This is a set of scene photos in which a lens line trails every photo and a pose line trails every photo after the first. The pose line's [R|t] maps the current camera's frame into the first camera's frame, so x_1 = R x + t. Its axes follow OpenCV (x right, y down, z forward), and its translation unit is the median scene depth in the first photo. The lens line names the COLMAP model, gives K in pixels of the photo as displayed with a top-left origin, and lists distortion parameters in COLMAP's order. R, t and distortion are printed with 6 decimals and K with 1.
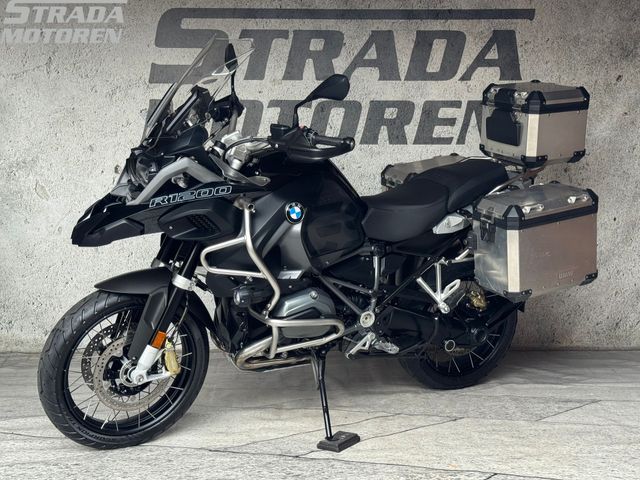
lens RADIAL K [[980.9, 0, 320.0], [0, 980.9, 240.0], [0, 0, 1]] dist [0.190370, -0.169123]
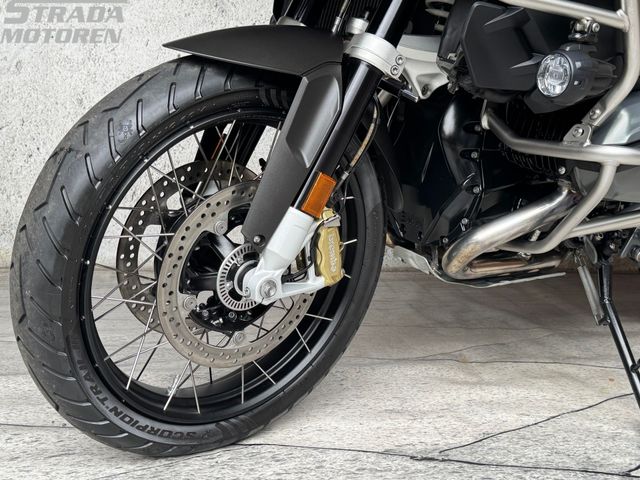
lens RADIAL K [[837.2, 0, 320.0], [0, 837.2, 240.0], [0, 0, 1]] dist [0.125309, -0.098722]
pose [[0.991400, 0.015752, 0.129913, -0.194888], [-0.020067, 0.999287, 0.031972, 0.102275], [-0.129316, -0.034304, 0.991010, 0.620643]]
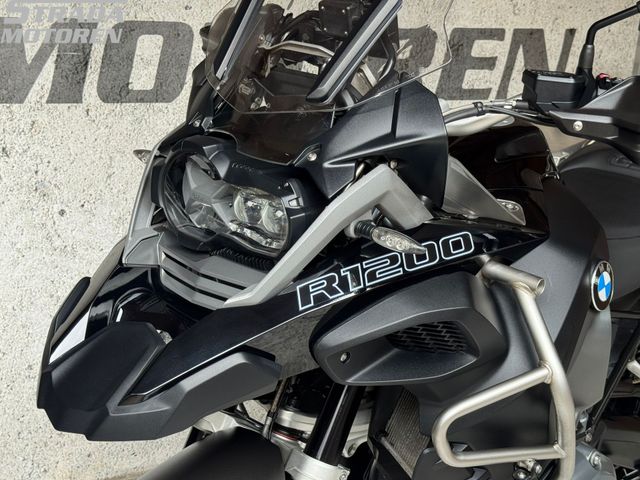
lens RADIAL K [[980.9, 0, 320.0], [0, 980.9, 240.0], [0, 0, 1]] dist [0.190370, -0.169123]
pose [[0.933247, -0.061227, 0.353979, -0.259044], [0.039865, 0.996934, 0.067337, -0.073228], [-0.357016, -0.048731, 0.932826, 0.599371]]
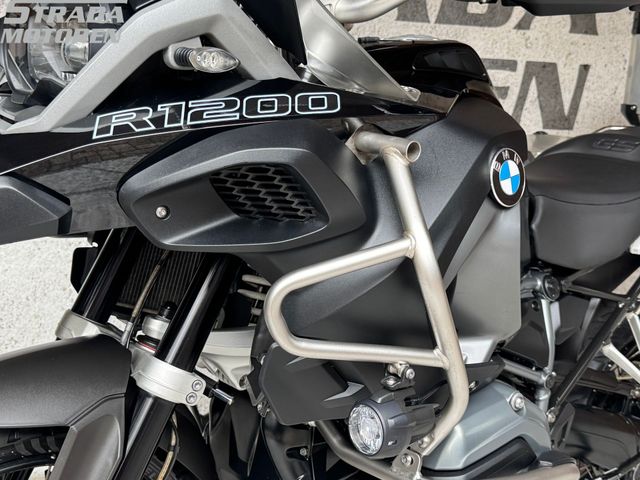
lens RADIAL K [[837.2, 0, 320.0], [0, 837.2, 240.0], [0, 0, 1]] dist [0.125309, -0.098722]
pose [[0.971927, 0.006554, 0.235190, -0.148970], [0.007515, 0.998237, -0.058875, 0.011097], [-0.235161, 0.058990, 0.970165, 0.662458]]
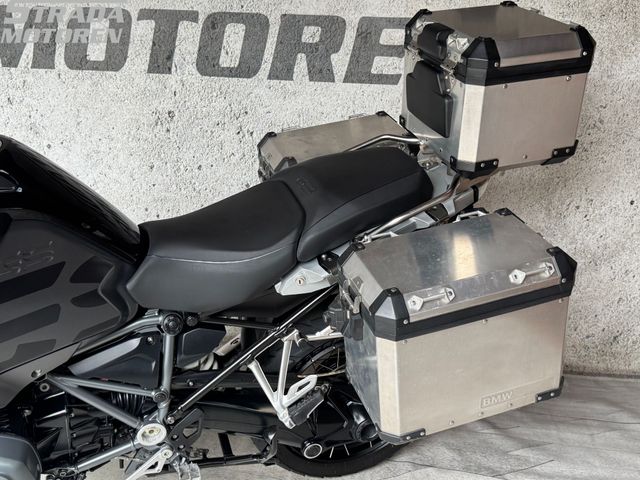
lens RADIAL K [[687.4, 0, 320.0], [0, 687.4, 240.0], [0, 0, 1]] dist [0.235338, -0.511213]
pose [[0.986810, 0.071033, -0.145468, 0.211117], [-0.033010, 0.968004, 0.248753, -0.148471], [0.158484, -0.240670, 0.957581, 0.667277]]
